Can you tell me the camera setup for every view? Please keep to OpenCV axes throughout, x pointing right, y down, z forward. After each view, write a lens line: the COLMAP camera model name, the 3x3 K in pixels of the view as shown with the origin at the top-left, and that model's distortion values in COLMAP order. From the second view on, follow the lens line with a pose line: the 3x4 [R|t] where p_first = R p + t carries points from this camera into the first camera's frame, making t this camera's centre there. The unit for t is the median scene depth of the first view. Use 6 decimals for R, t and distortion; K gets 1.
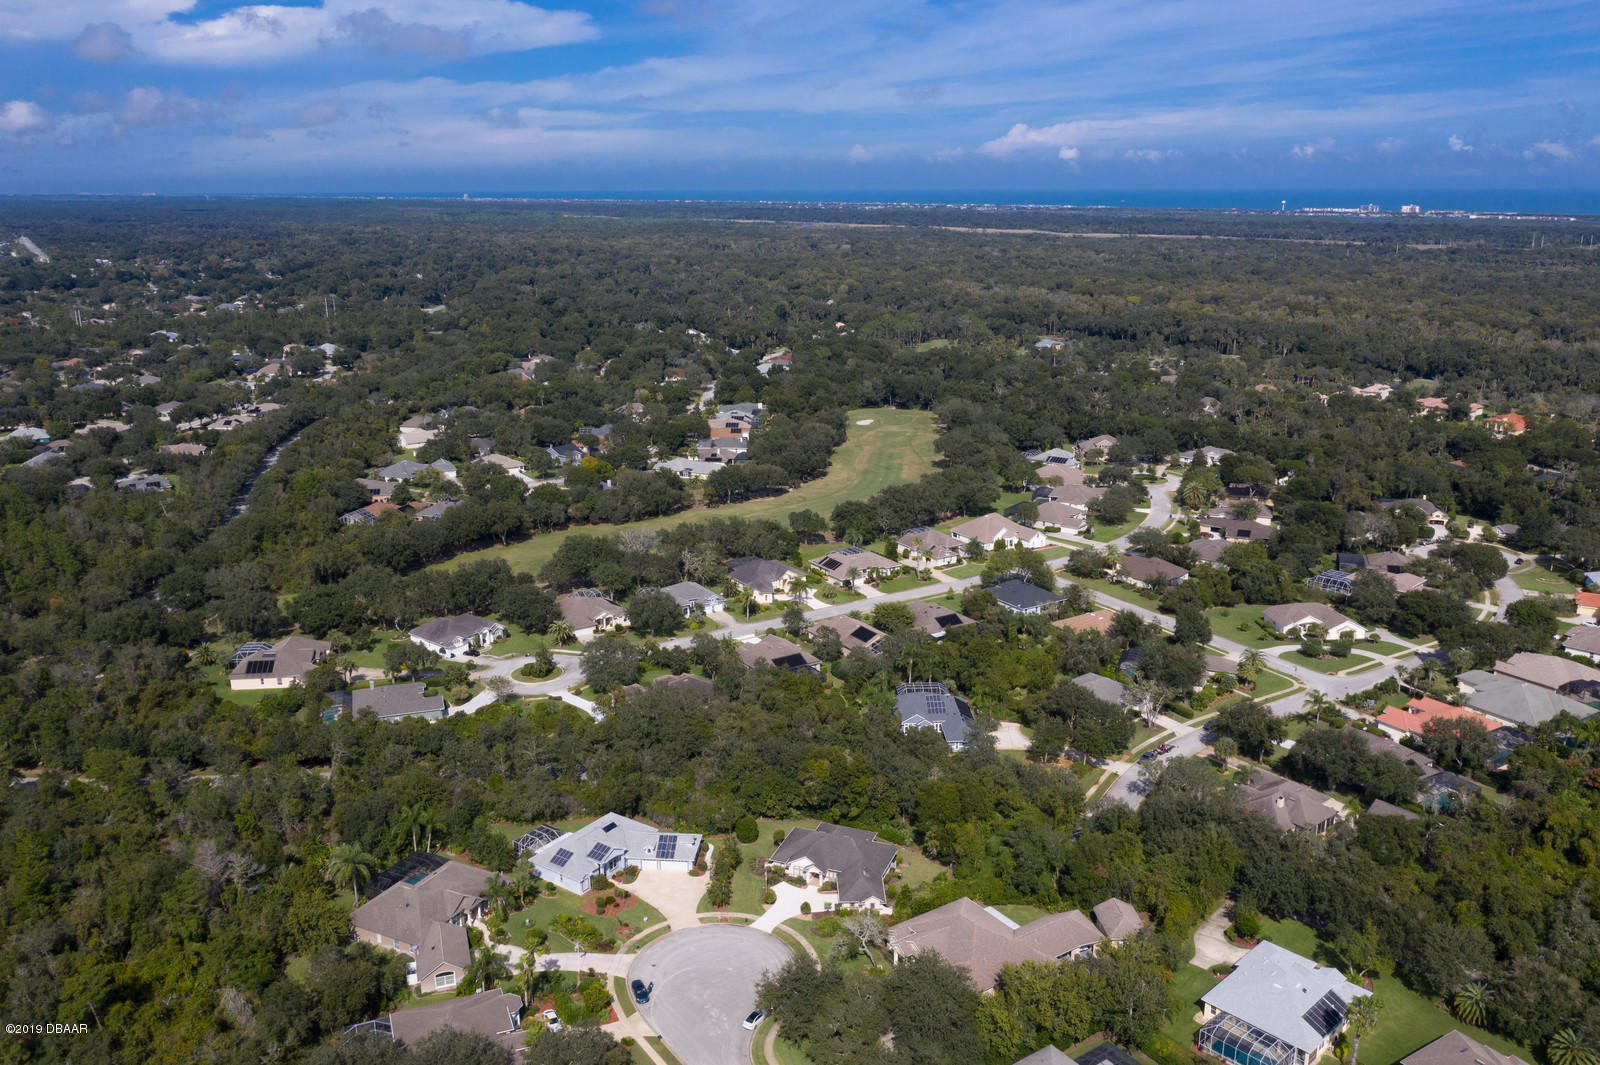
lens RADIAL K [[1248.7, 0, 800.0], [0, 1248.7, 532.5], [0, 0, 1]] dist [-0.007413, 0.003445]
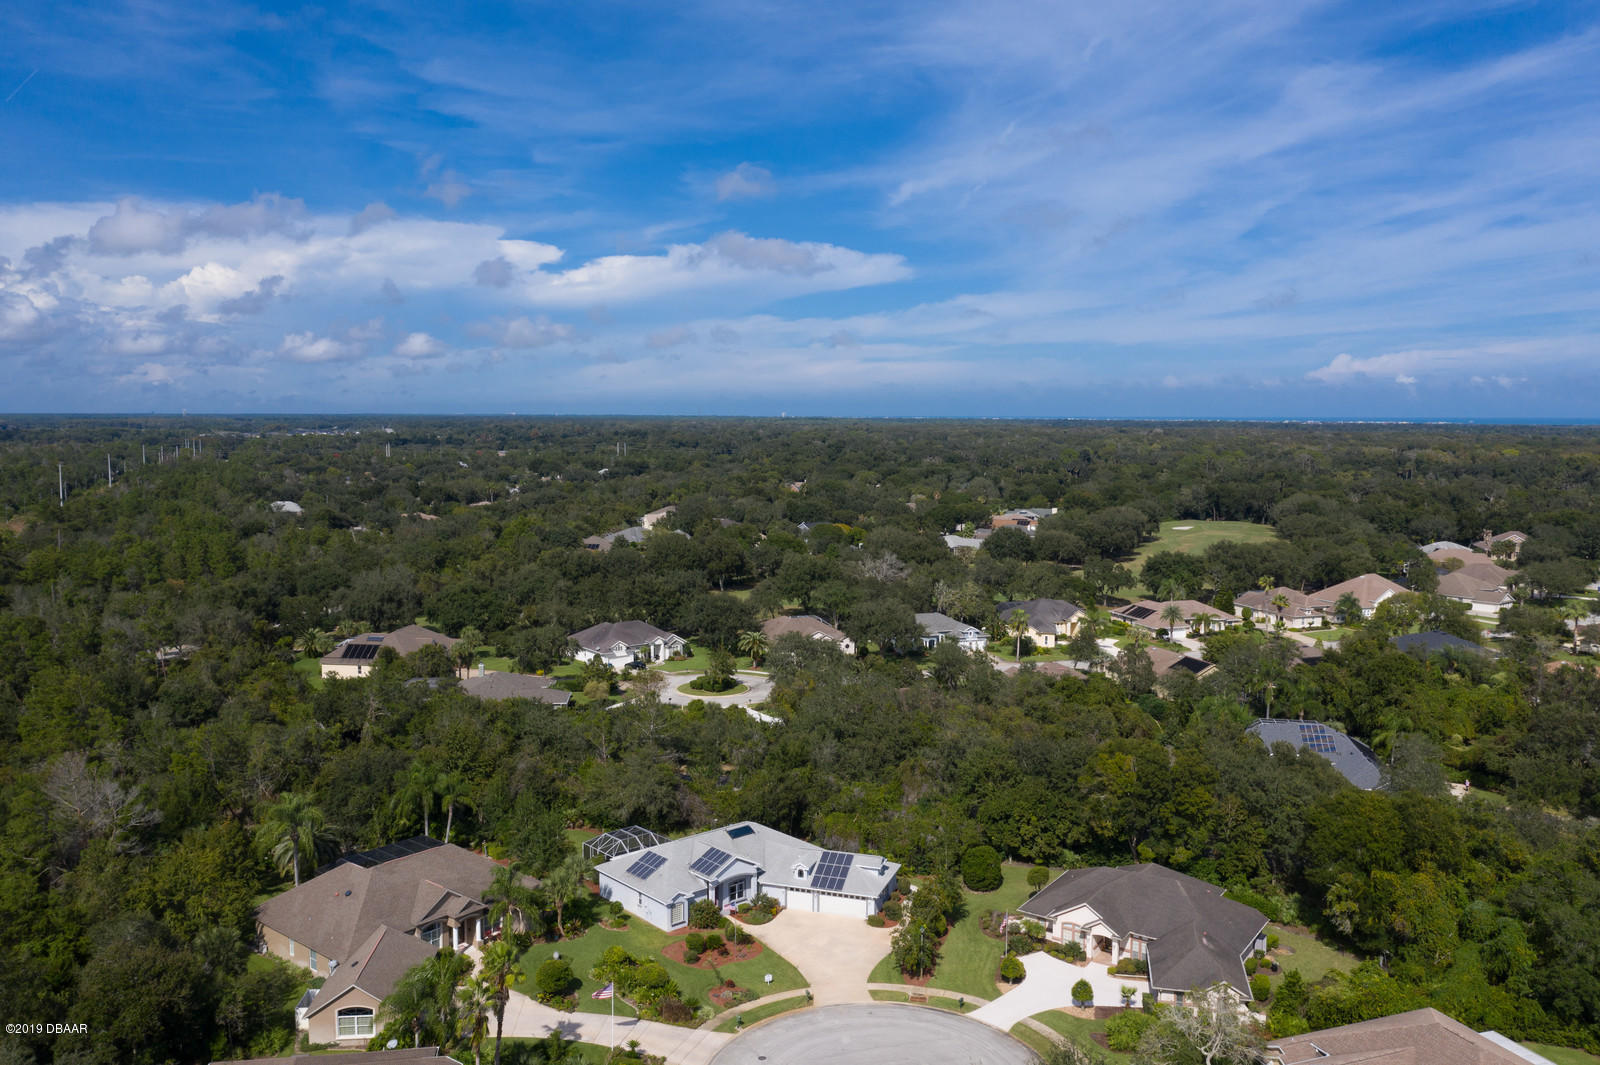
lens RADIAL K [[1248.7, 0, 800.0], [0, 1248.7, 532.5], [0, 0, 1]] dist [-0.007413, 0.003445]
pose [[0.970881, 0.024881, -0.238269, 0.008711], [-0.066110, 0.983797, -0.166650, 0.199405], [0.230262, 0.177549, 0.956795, 0.440521]]
